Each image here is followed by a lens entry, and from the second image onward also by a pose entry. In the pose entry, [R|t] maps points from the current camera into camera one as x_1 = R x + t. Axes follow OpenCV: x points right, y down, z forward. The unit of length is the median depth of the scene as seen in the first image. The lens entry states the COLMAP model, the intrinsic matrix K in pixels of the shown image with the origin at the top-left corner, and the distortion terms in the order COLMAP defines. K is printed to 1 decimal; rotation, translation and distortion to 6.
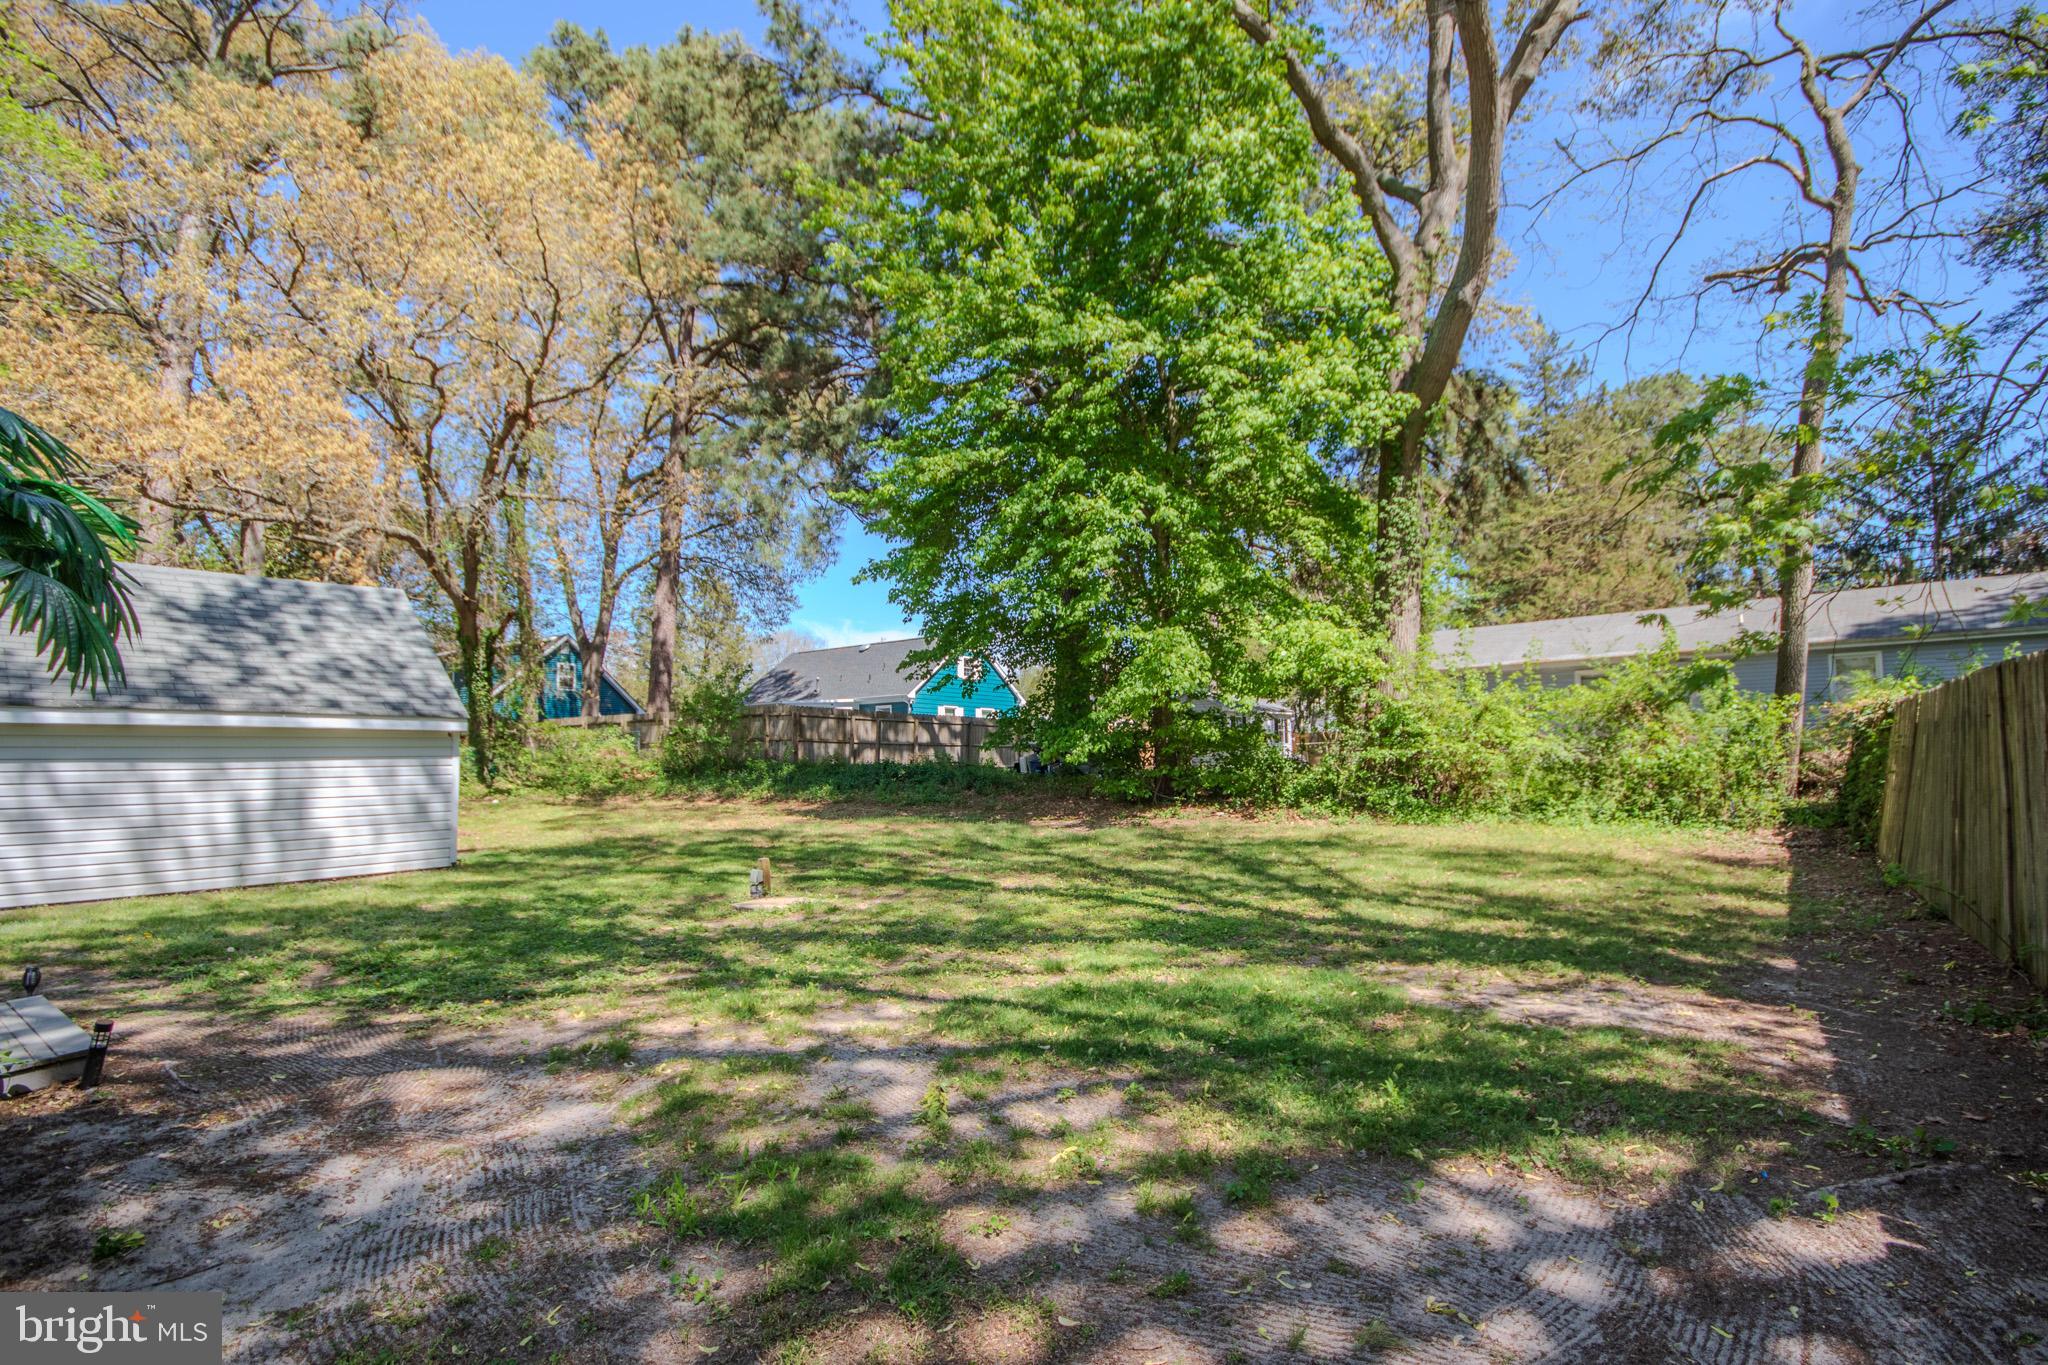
lens RADIAL K [[997.9, 0, 1024.0], [0, 997.9, 682.5], [0, 0, 1]] dist [0.002658, 0.000059]
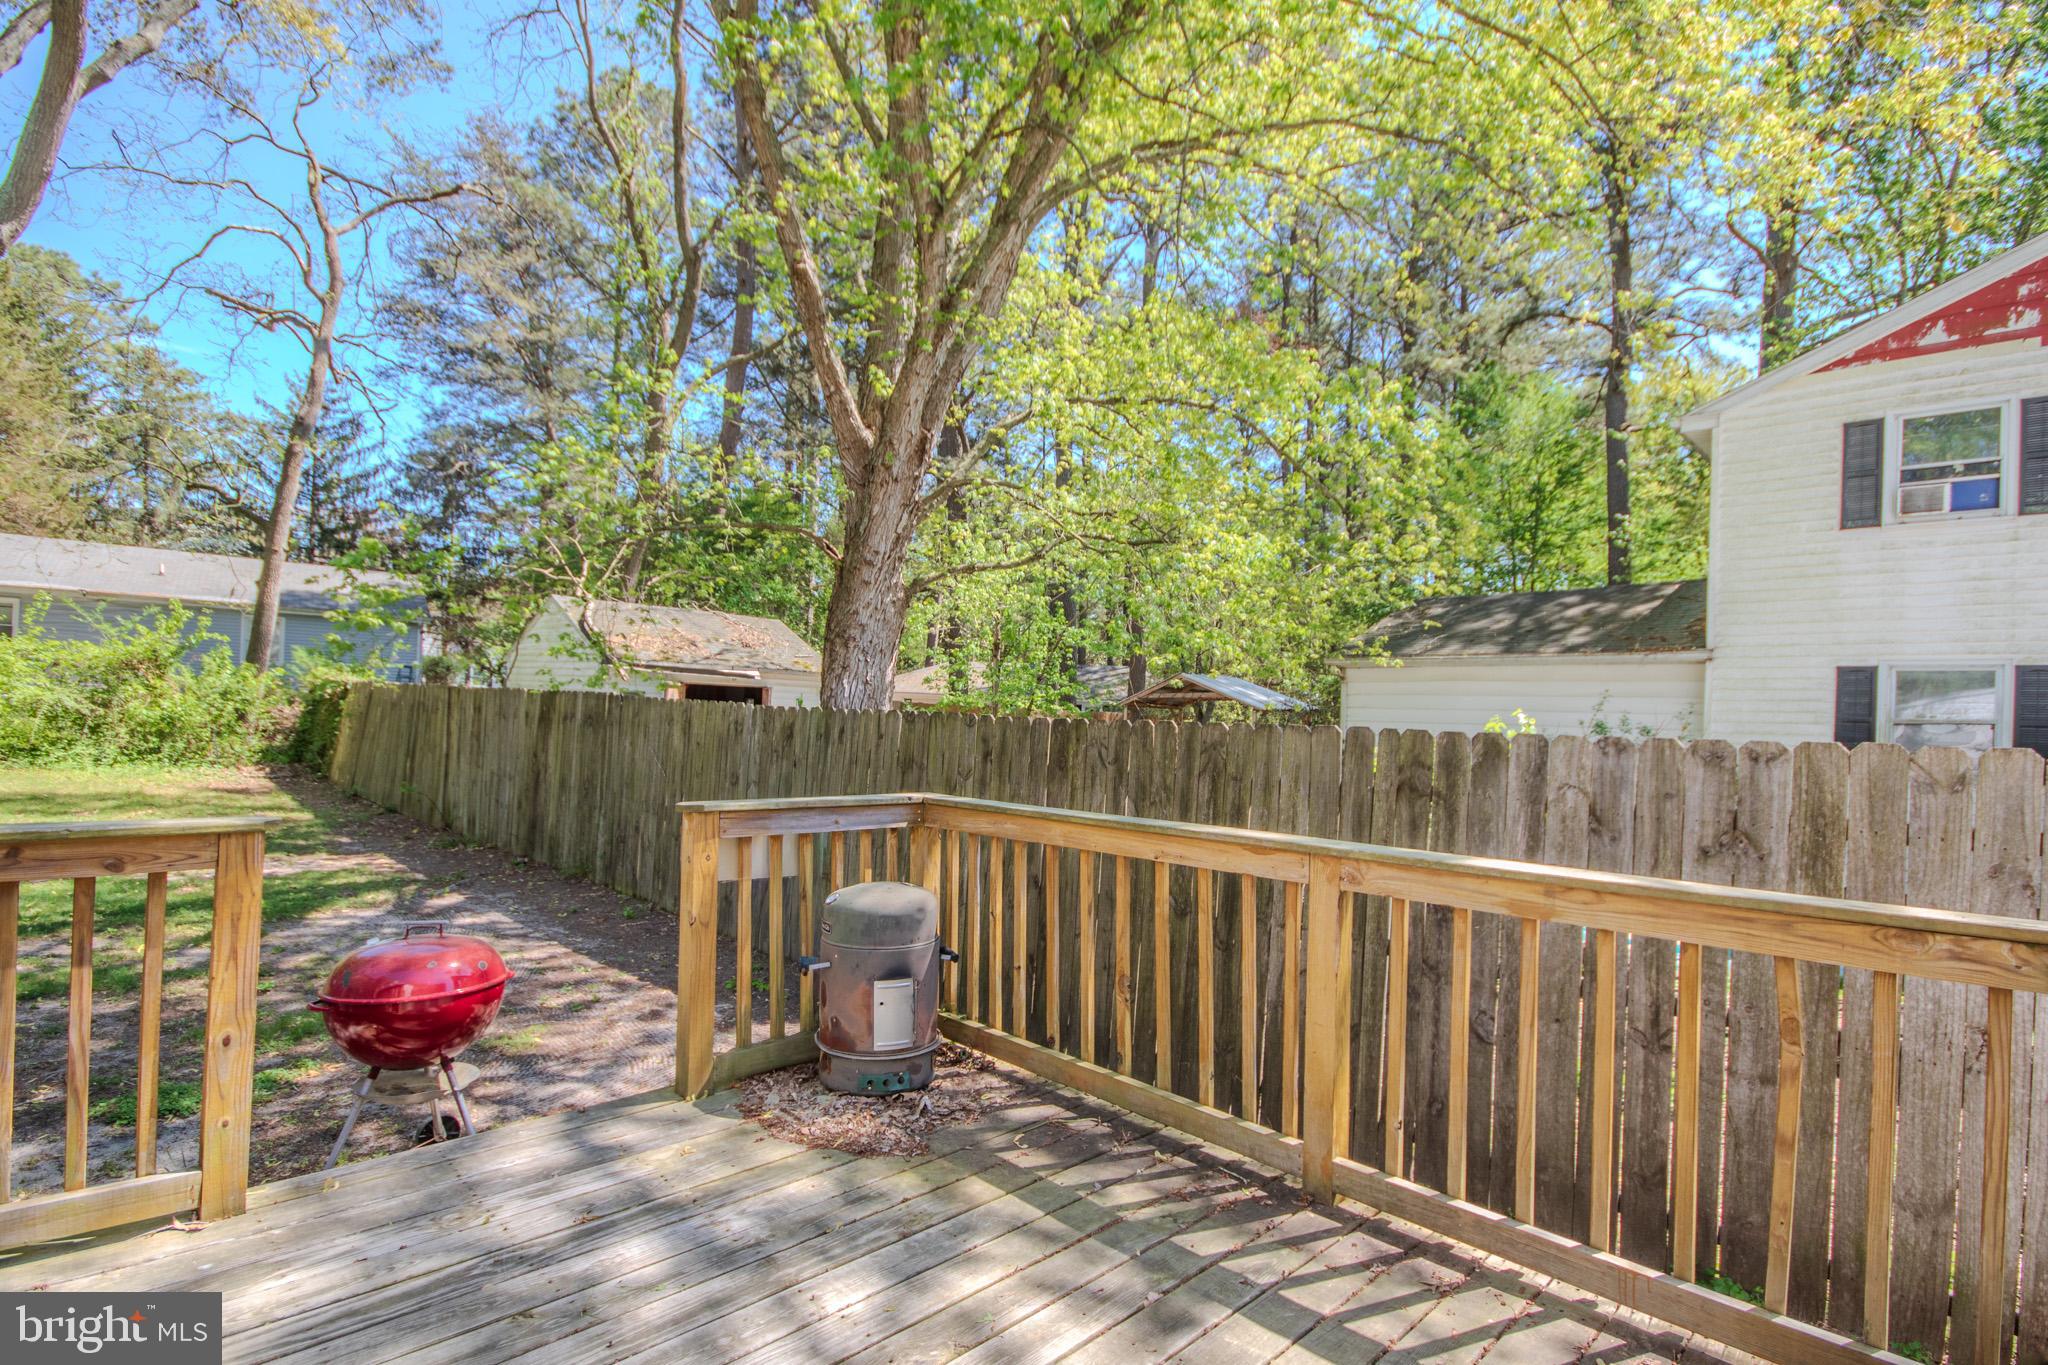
lens RADIAL K [[956.0, 0, 1026.3], [0, 956.0, 710.5], [0, 0, 1]] dist [0.000111, -0.012044]
pose [[0.149583, 0.018478, 0.988577, -0.473460], [-0.113856, 0.993496, -0.001342, -0.059089], [-0.982172, -0.112355, 0.150714, -0.281569]]
